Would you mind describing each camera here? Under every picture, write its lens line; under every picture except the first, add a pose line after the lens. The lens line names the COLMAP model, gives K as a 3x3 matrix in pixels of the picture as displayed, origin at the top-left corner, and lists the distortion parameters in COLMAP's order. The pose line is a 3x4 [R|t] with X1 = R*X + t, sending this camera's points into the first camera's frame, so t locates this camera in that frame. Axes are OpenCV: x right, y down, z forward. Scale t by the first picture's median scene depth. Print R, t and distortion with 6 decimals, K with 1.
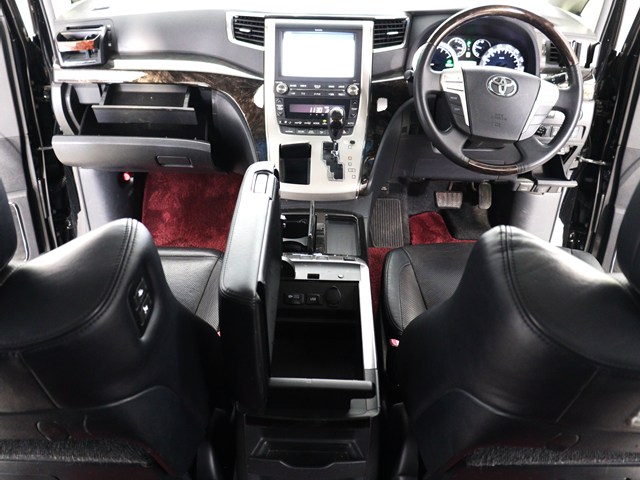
lens RADIAL K [[622.6, 0, 320.0], [0, 622.6, 240.0], [0, 0, 1]] dist [-0.182689, 0.203018]
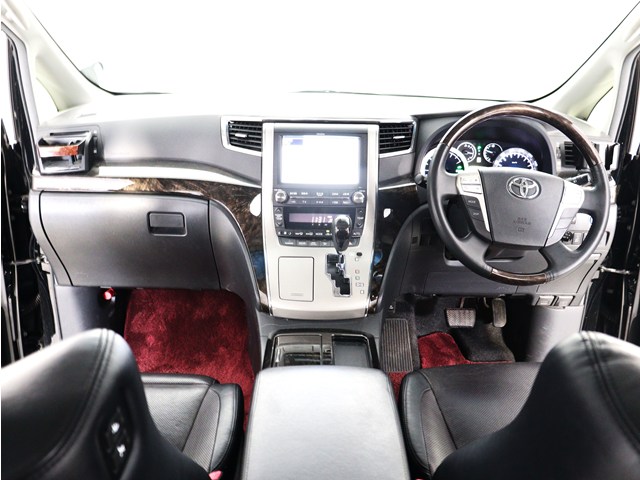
lens RADIAL K [[622.6, 0, 320.0], [0, 622.6, 240.0], [0, 0, 1]] dist [-0.182689, 0.203018]
pose [[0.999630, -0.009256, 0.025585, -0.027950], [0.014312, 0.978627, -0.205147, 0.007608], [-0.023139, 0.205437, 0.978397, 0.106462]]
